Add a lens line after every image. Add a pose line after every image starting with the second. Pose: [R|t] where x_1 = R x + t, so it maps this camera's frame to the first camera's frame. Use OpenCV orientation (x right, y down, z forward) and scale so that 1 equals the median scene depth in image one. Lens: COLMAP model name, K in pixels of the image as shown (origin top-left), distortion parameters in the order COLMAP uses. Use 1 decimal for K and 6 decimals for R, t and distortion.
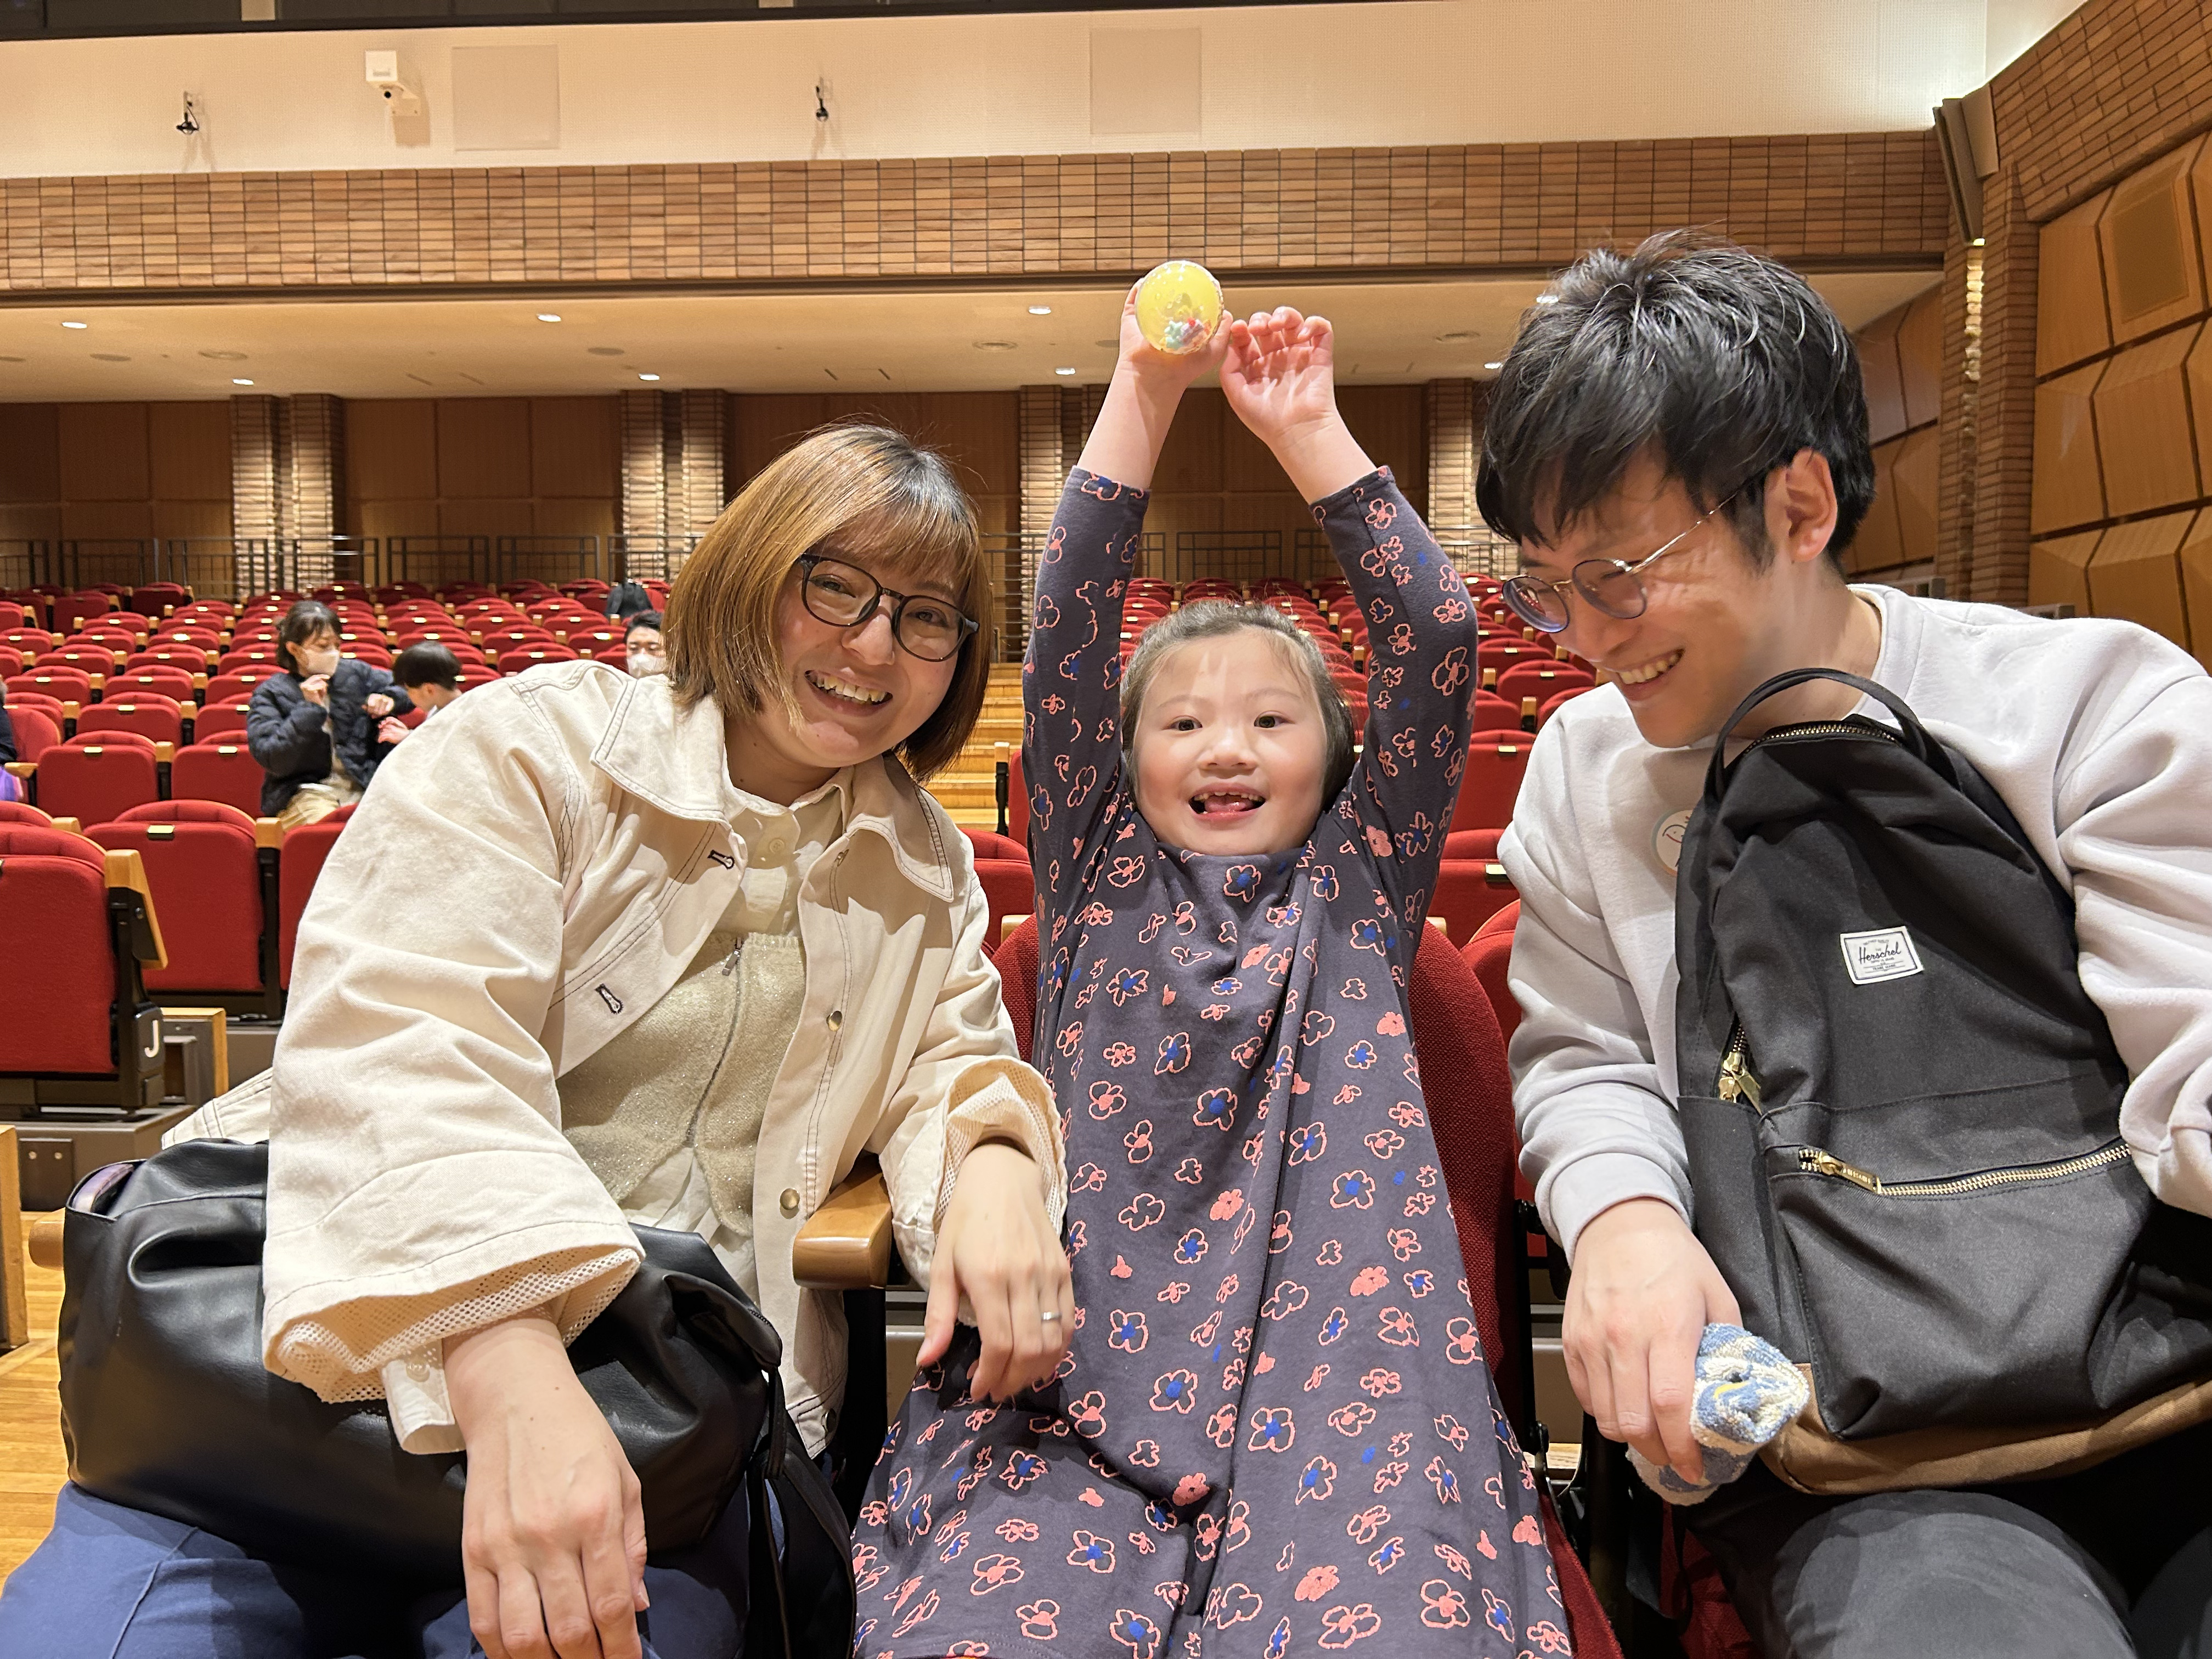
lens RADIAL K [[1663.8, 0, 1106.0], [0, 1663.8, 829.5], [0, 0, 1]] dist [0.011034, -0.013768]
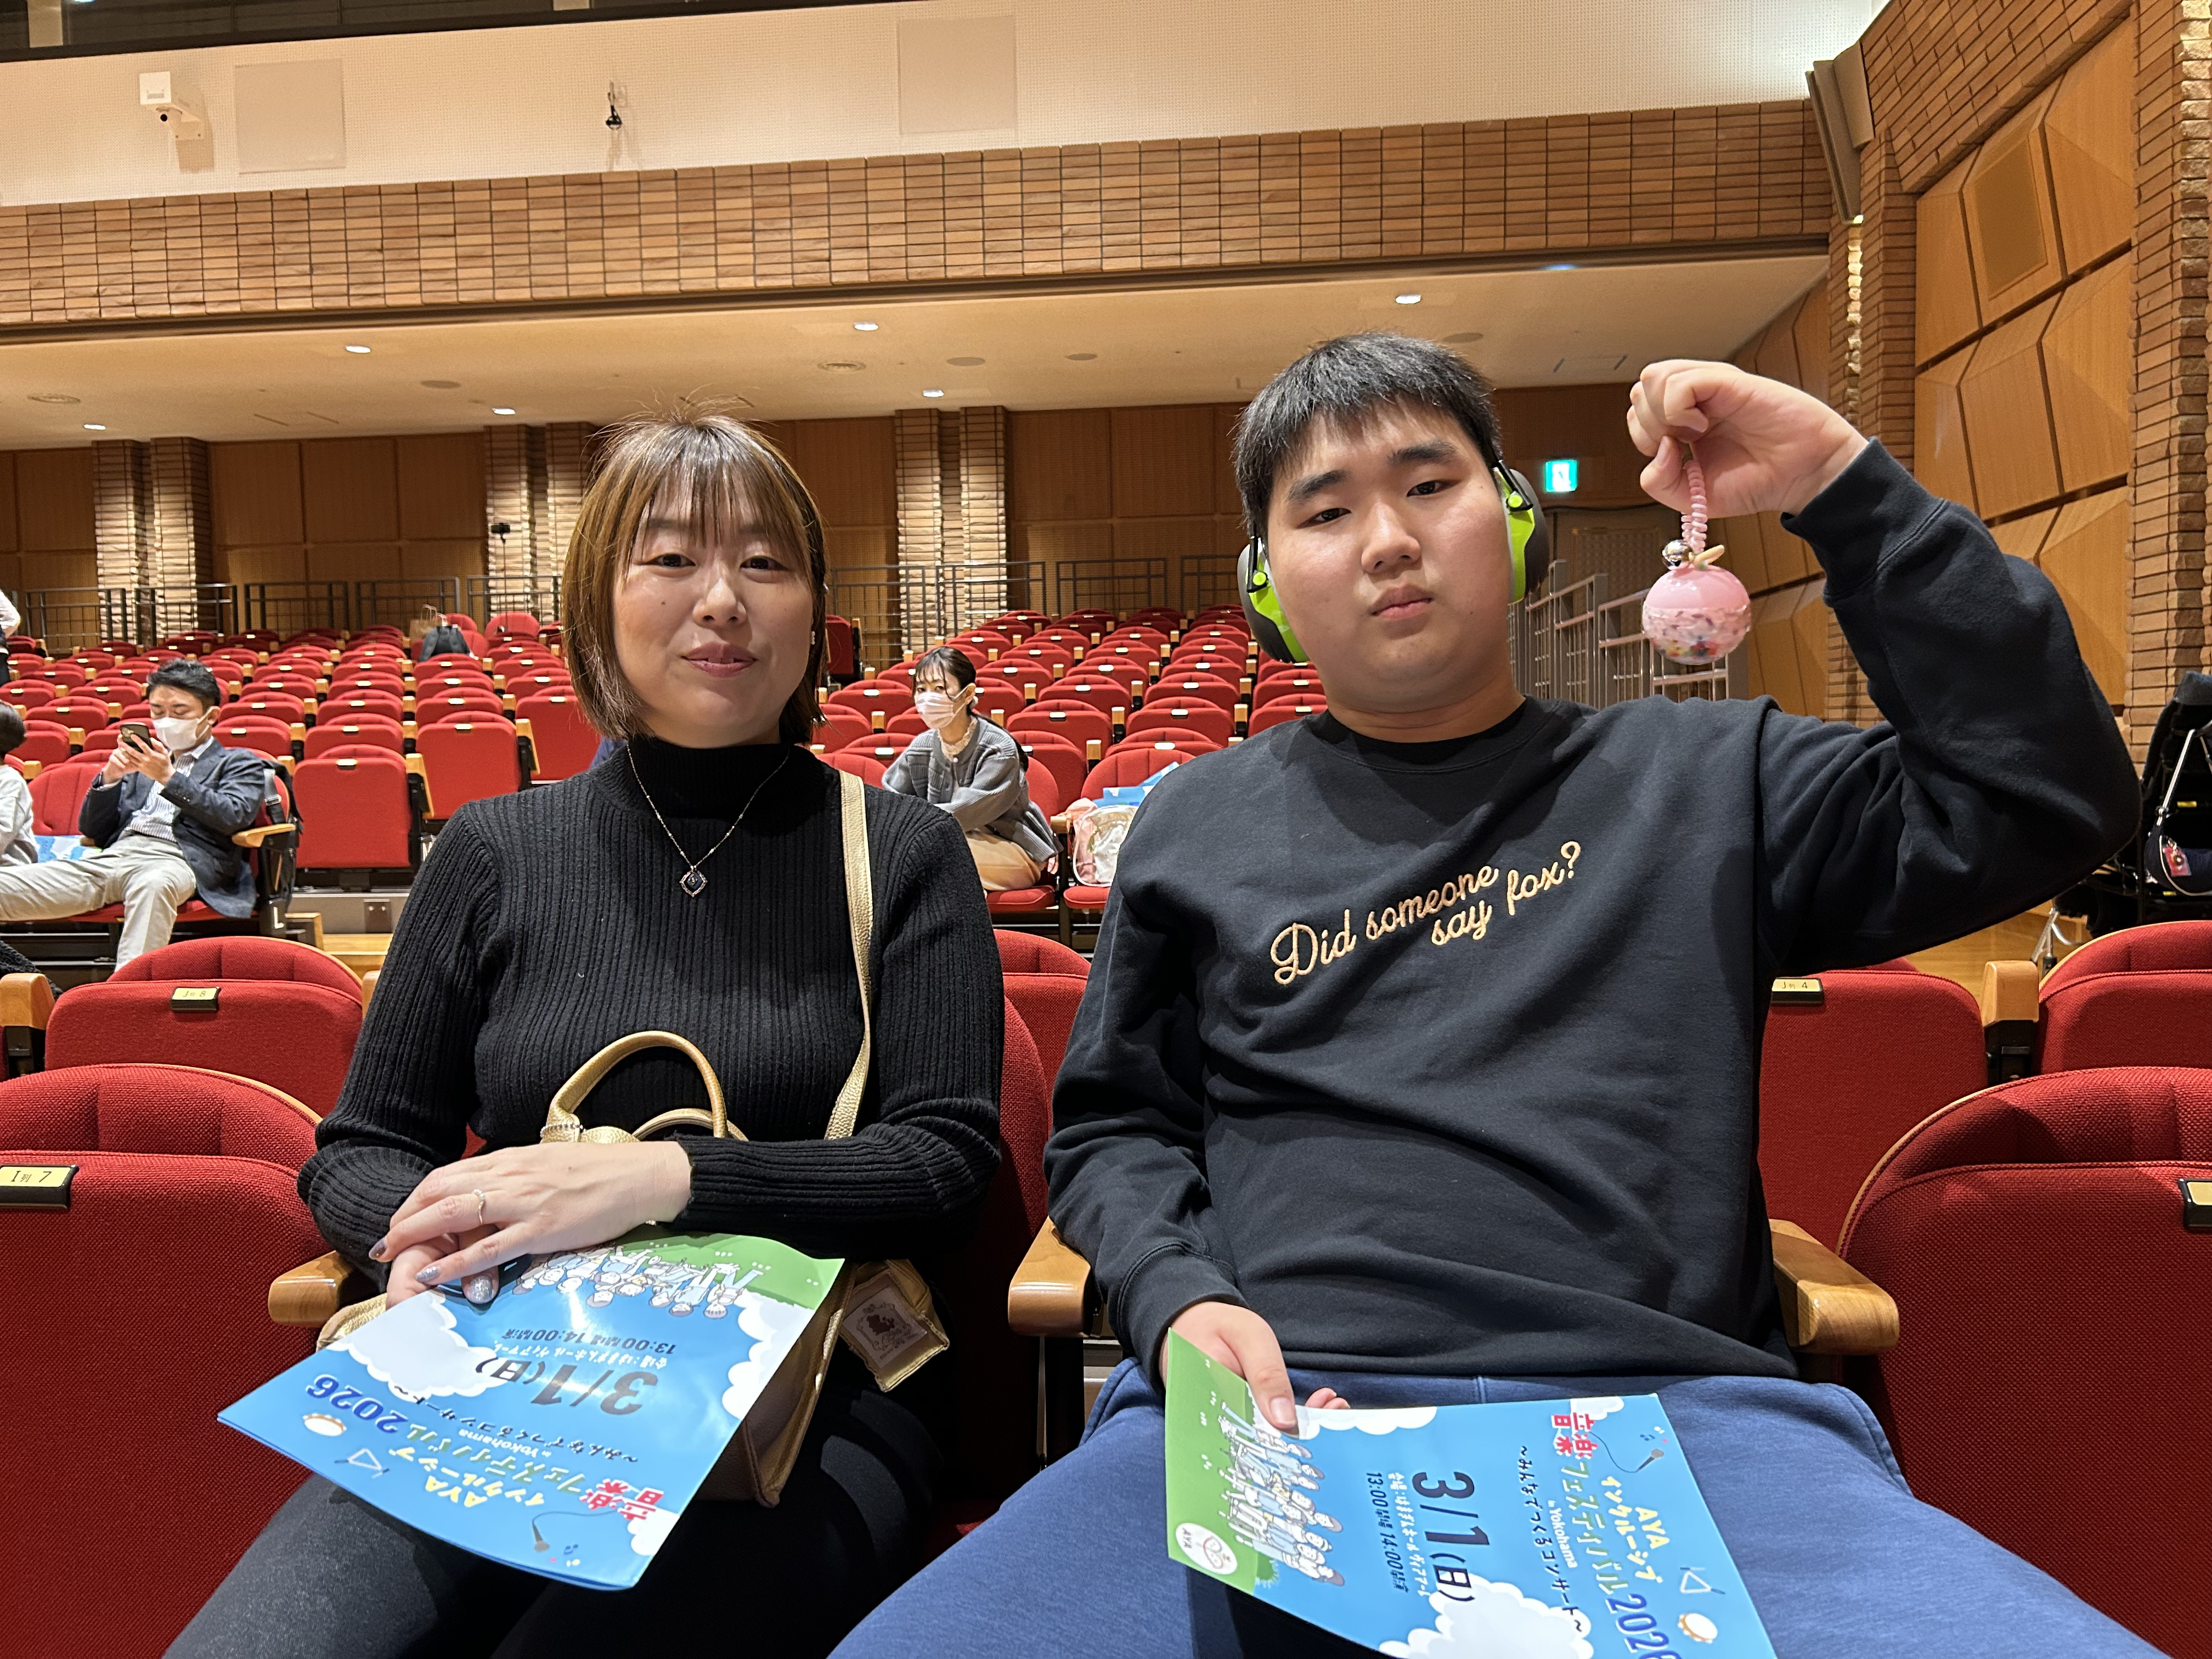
lens RADIAL K [[1655.5, 0, 1112.3], [0, 1655.5, 858.4], [0, 0, 1]] dist [0.004734, -0.002656]
pose [[0.999052, -0.014188, -0.041153, 0.139876], [0.014109, 0.999898, -0.002194, -0.009597], [0.041180, 0.001611, 0.999150, 0.081021]]
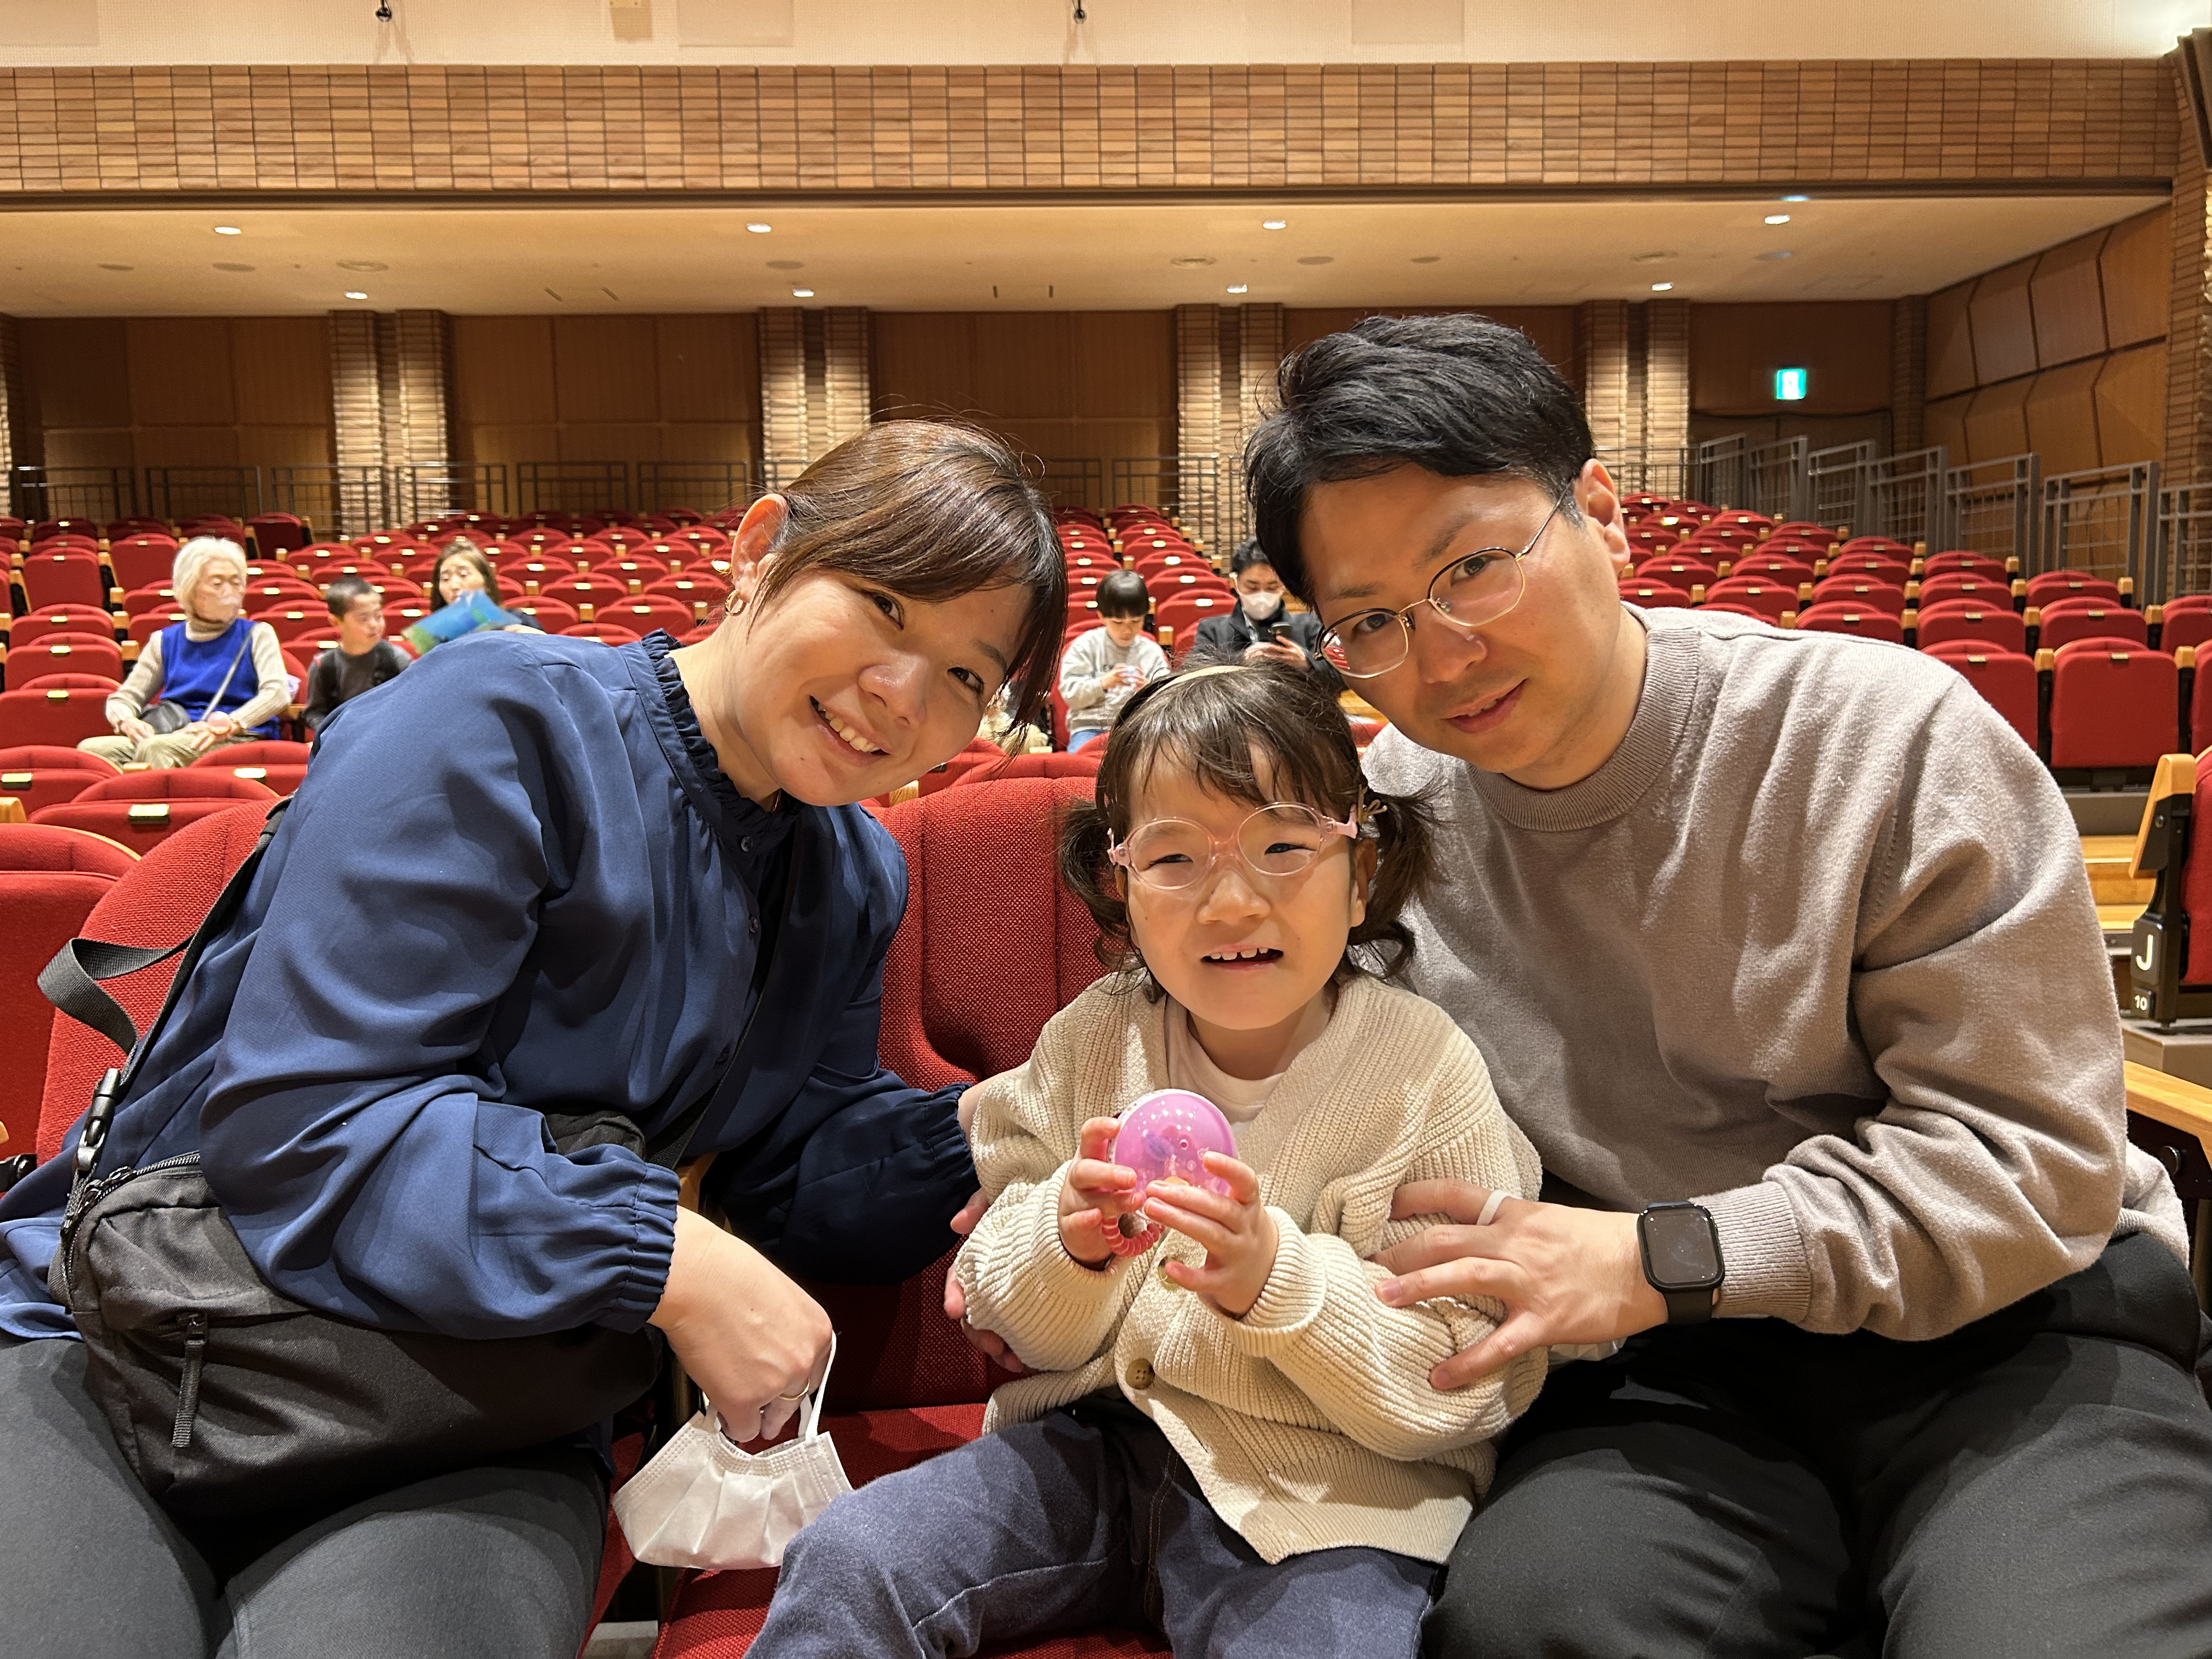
lens RADIAL K [[1673.7, 0, 1106.0], [0, 1673.7, 829.5], [0, 0, 1]] dist [-0.000093, 0.008844]
pose [[0.994235, -0.026733, 0.103839, -0.264405], [0.022656, 0.998933, 0.040247, 0.001495], [-0.104804, -0.037662, 0.993779, 0.019565]]
